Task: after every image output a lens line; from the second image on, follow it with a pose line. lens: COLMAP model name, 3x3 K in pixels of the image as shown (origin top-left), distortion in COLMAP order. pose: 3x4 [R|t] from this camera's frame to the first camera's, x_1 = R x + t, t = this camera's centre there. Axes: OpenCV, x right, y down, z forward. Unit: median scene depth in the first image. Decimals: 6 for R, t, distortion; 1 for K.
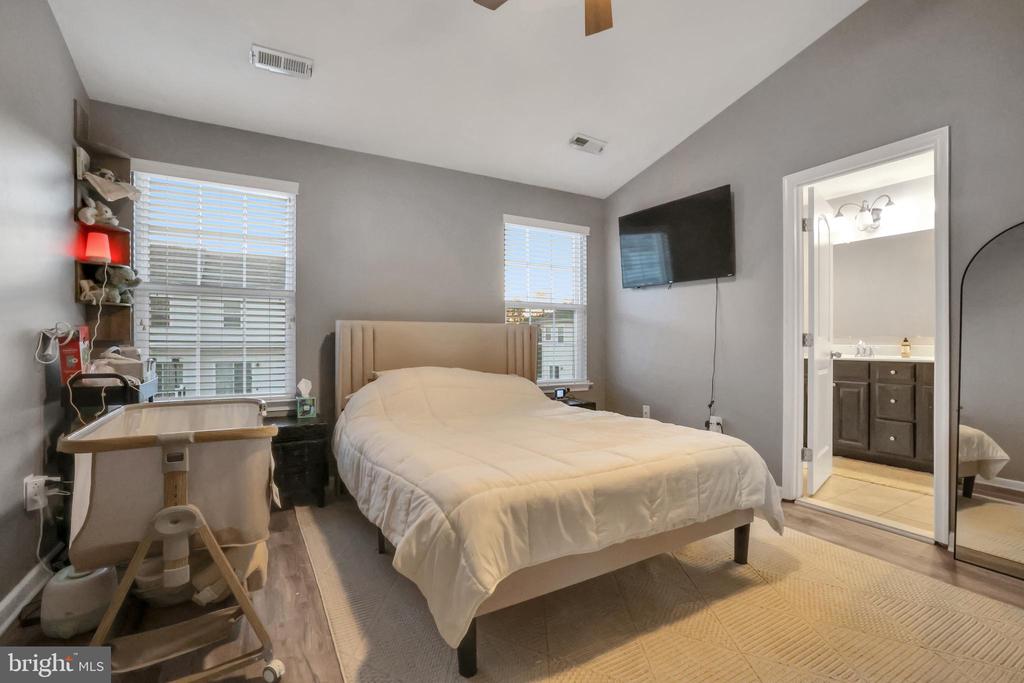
lens RADIAL K [[465.0, 0, 507.3], [0, 465.0, 344.2], [0, 0, 1]] dist [-0.029436, 0.003082]
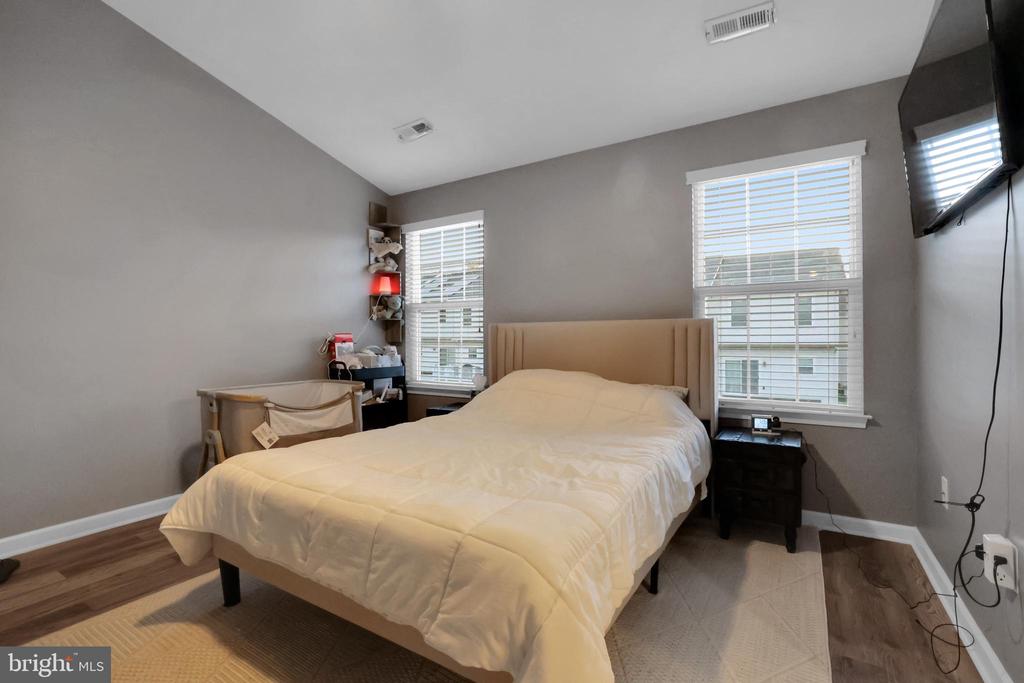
lens RADIAL K [[465.0, 0, 509.4], [0, 465.0, 337.0], [0, 0, 1]] dist [-0.029436, 0.003082]
pose [[0.462556, -0.007654, -0.886557, 0.772313], [-0.001091, 0.999957, -0.009203, -0.009753], [0.886589, 0.005224, 0.462528, 0.599339]]
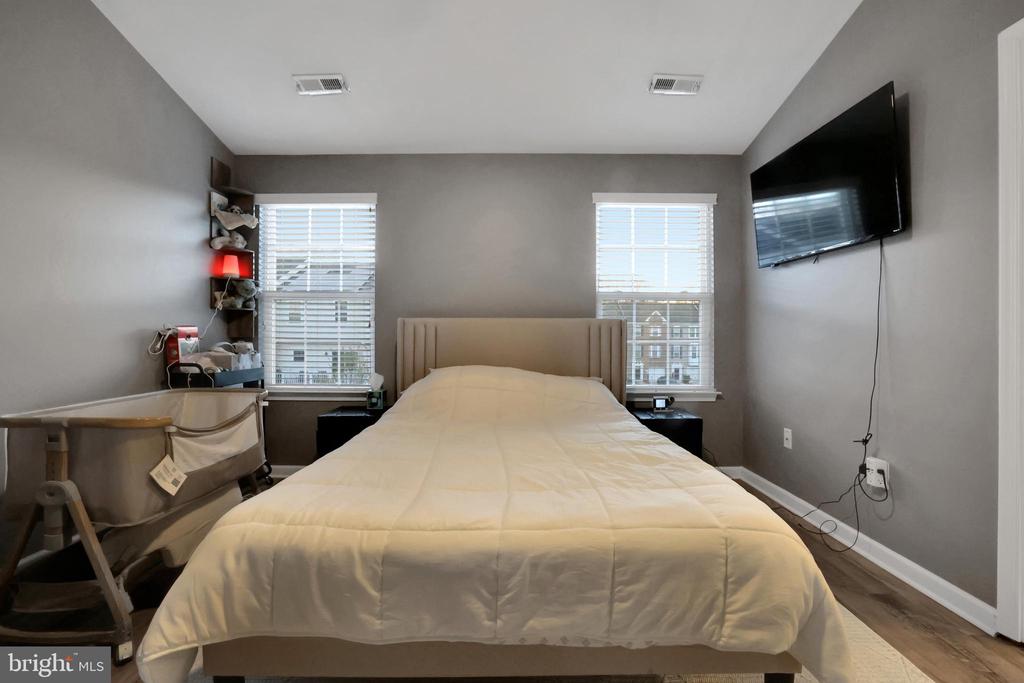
lens RADIAL K [[439.6, 0, 508.2], [0, 439.6, 337.0], [0, 0, 1]] dist [-0.041190, 0.011244]
pose [[0.864563, 0.000252, -0.502524, 0.399288], [-0.004283, 0.999967, -0.006867, -0.003954], [0.502506, 0.008089, 0.864536, 0.315248]]
